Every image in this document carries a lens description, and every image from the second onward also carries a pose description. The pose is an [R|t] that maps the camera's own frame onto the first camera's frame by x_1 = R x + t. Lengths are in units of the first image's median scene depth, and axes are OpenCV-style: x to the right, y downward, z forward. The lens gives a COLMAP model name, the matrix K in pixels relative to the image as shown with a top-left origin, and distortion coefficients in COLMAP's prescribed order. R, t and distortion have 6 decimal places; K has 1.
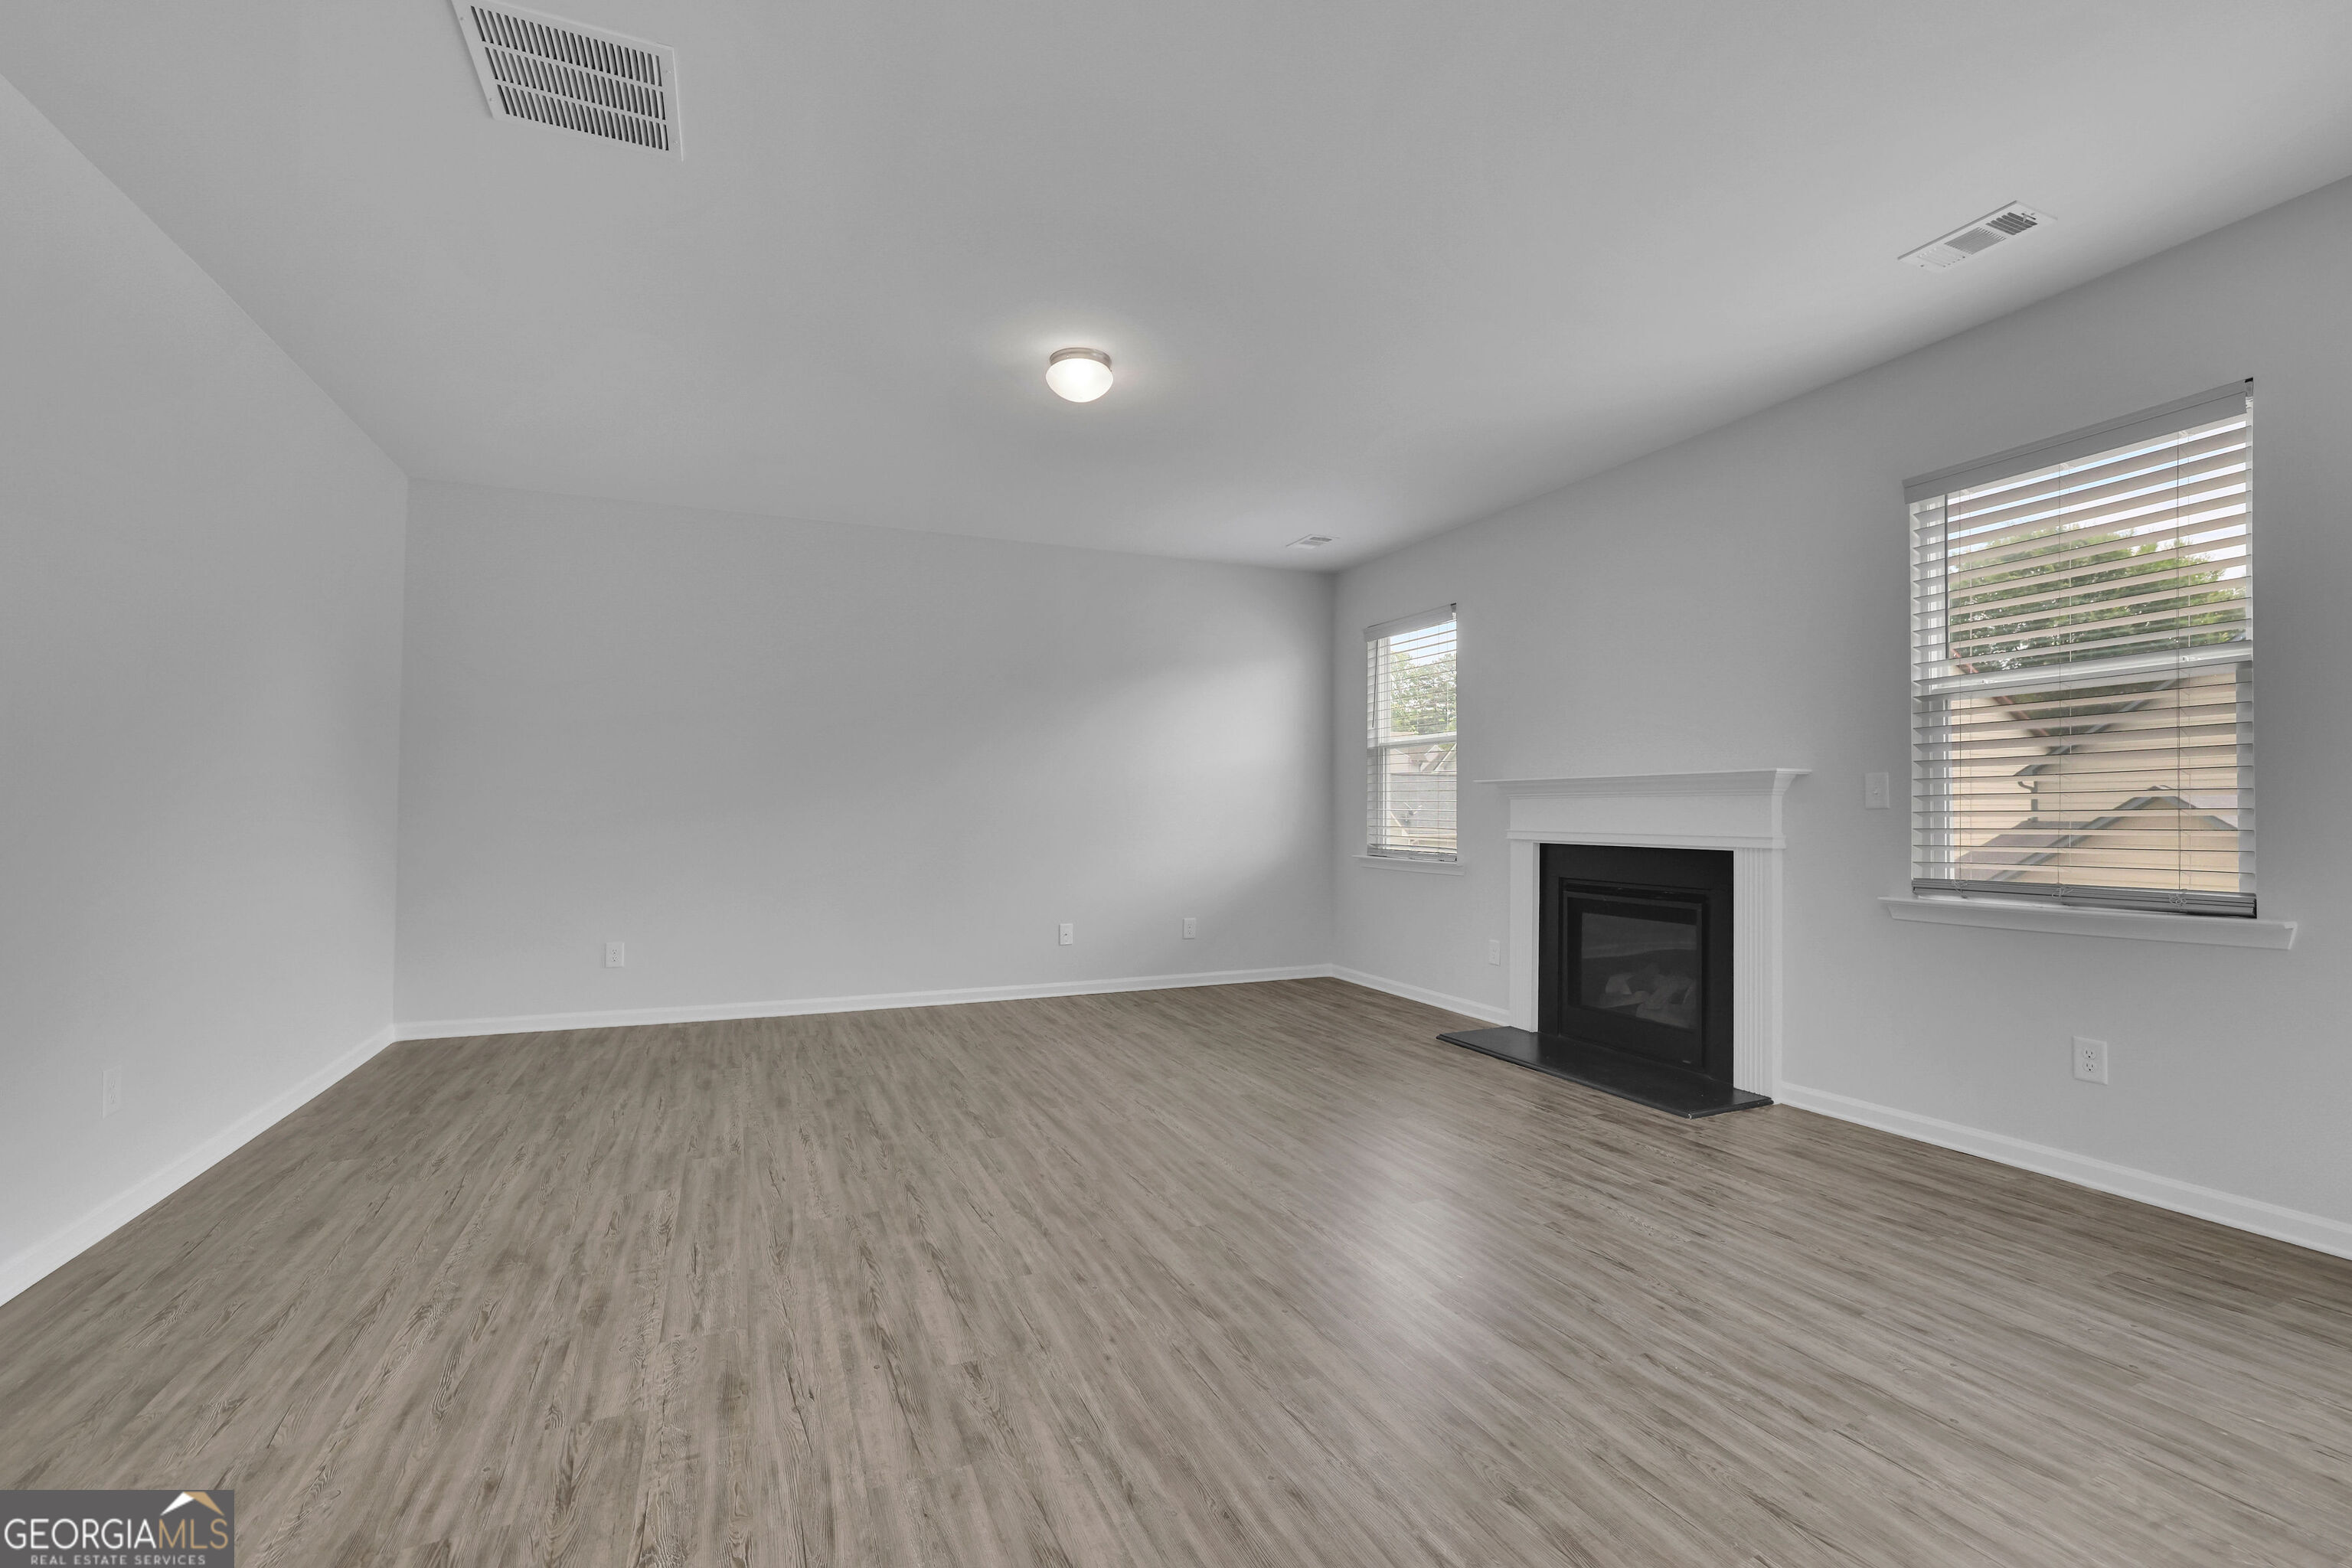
lens RADIAL K [[1070.7, 0, 1171.6], [0, 1070.7, 784.8], [0, 0, 1]] dist [-0.051837, 0.022967]
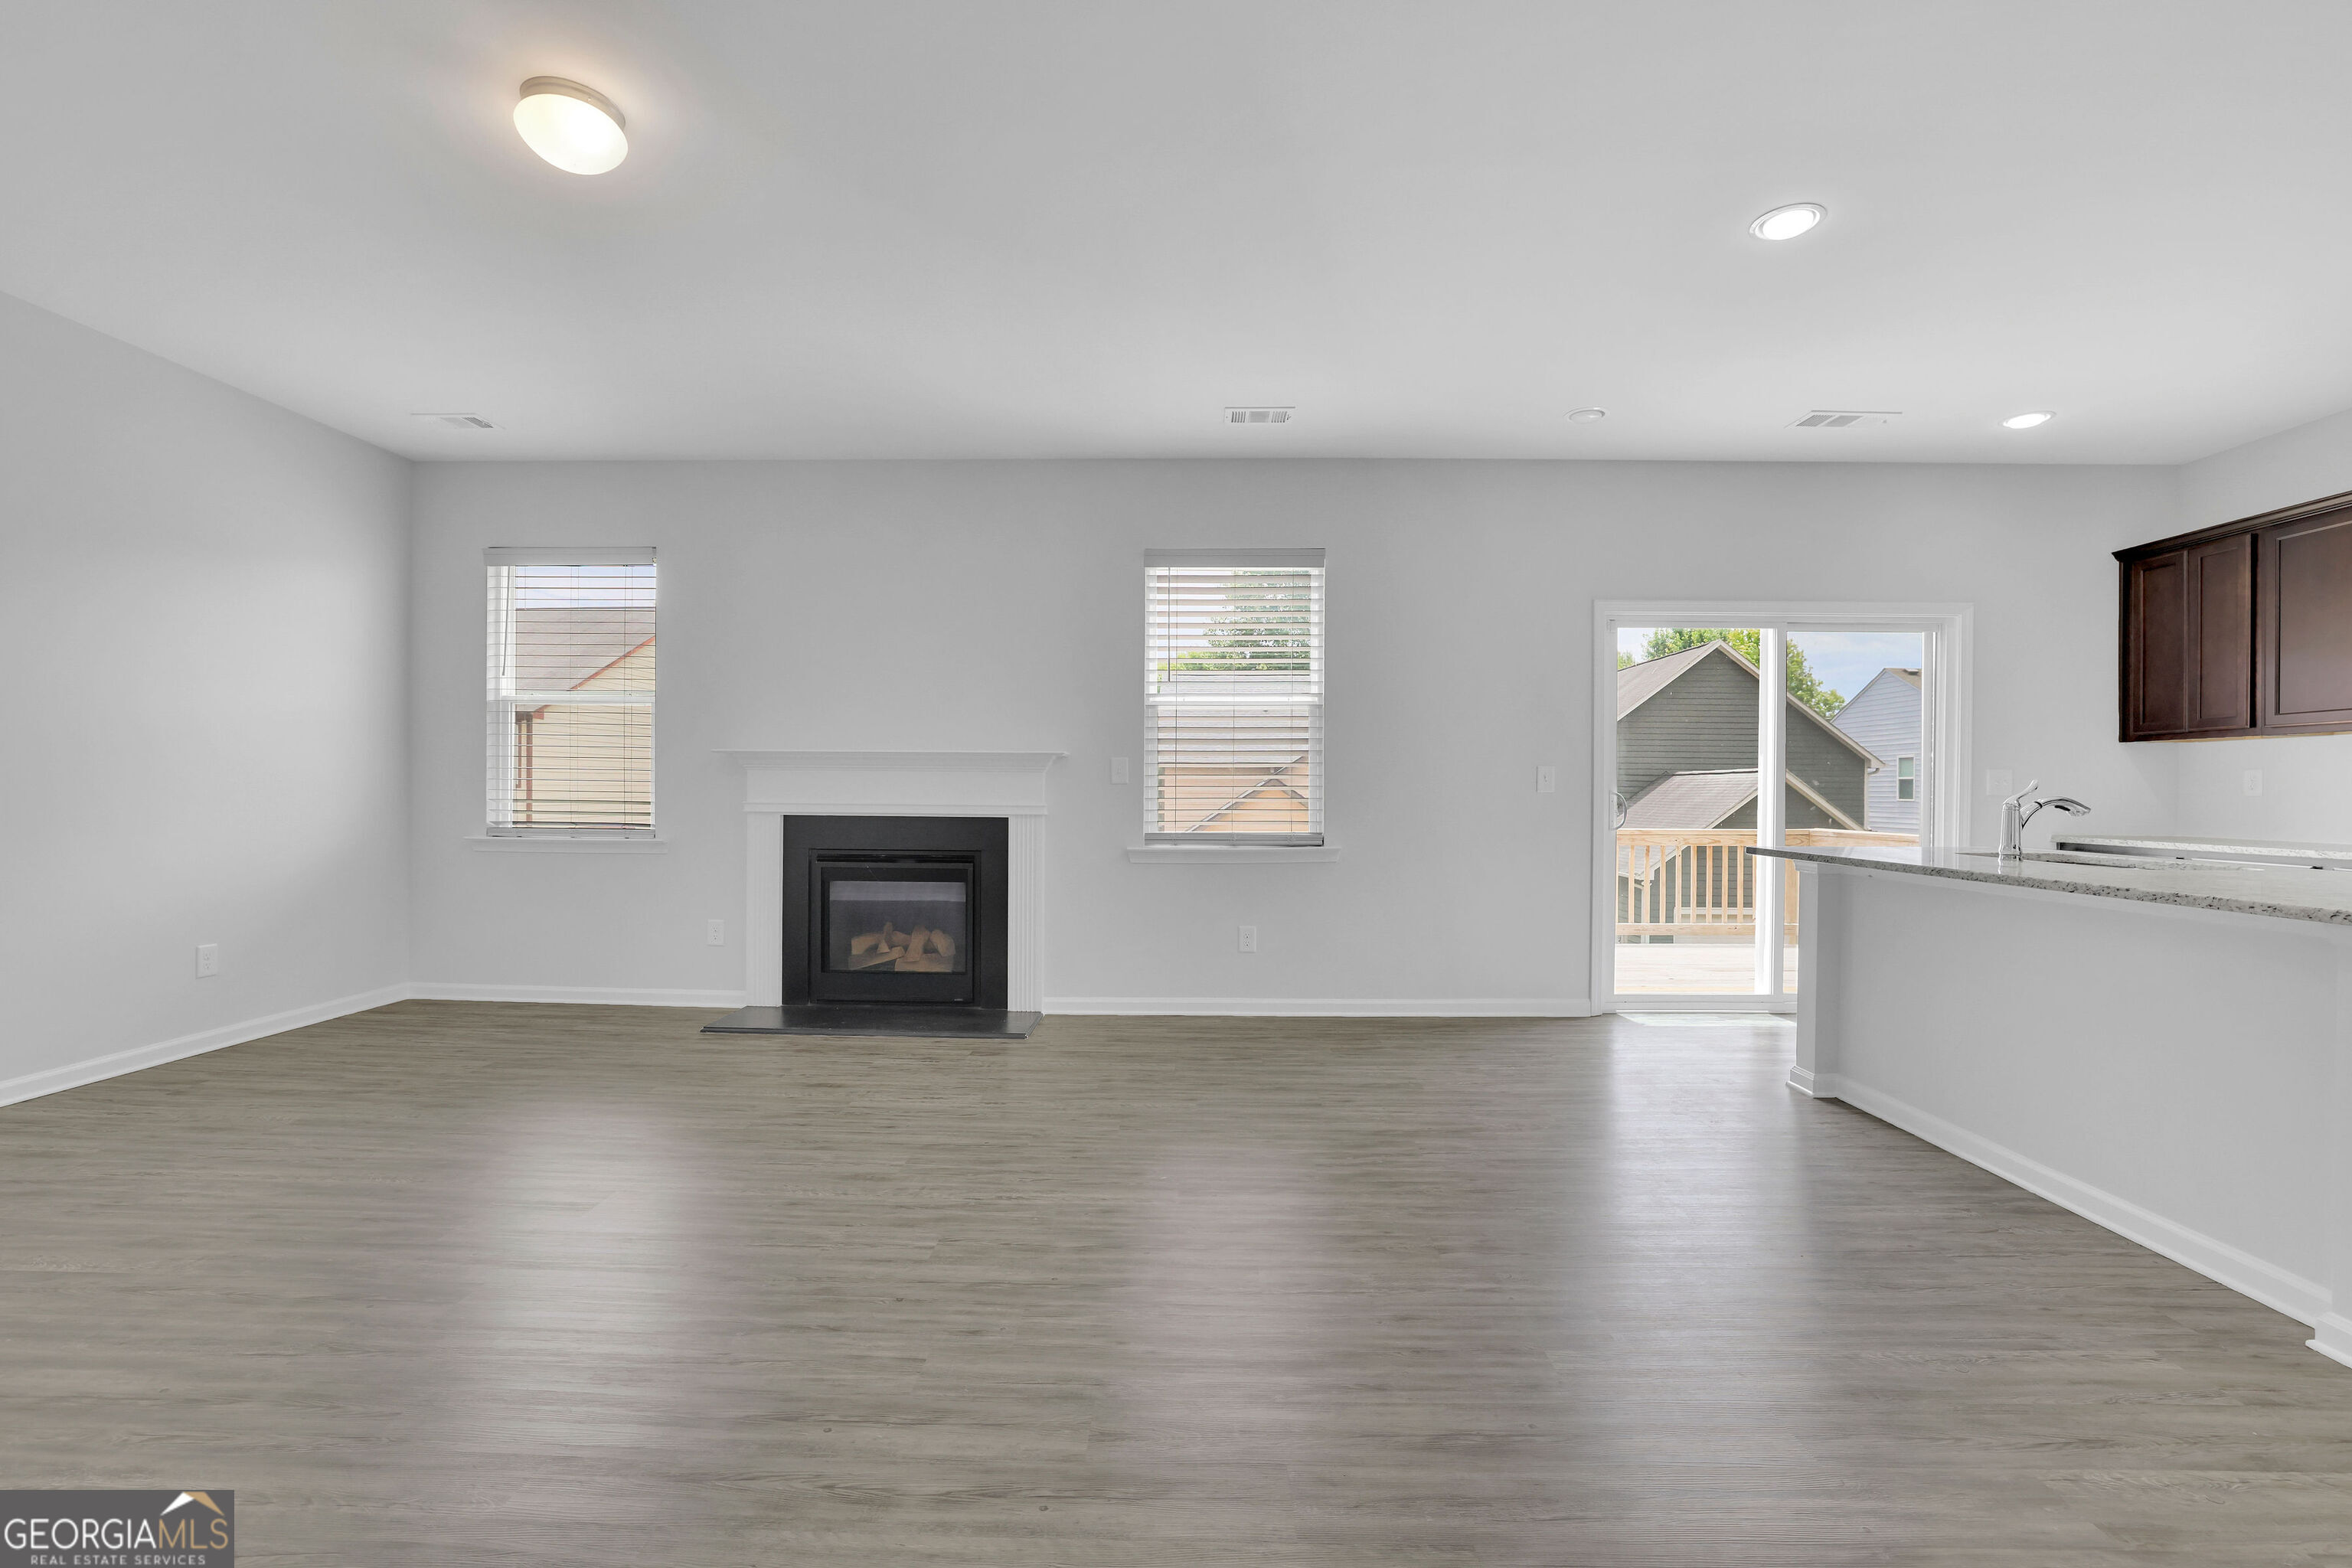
lens RADIAL K [[1070.7, 0, 1171.6], [0, 1070.7, 784.8], [0, 0, 1]] dist [-0.051837, 0.022967]
pose [[0.369632, 0.009046, 0.929134, -0.632824], [-0.030530, 0.999531, 0.002414, 0.018996], [-0.928676, -0.029259, 0.369735, 0.433284]]
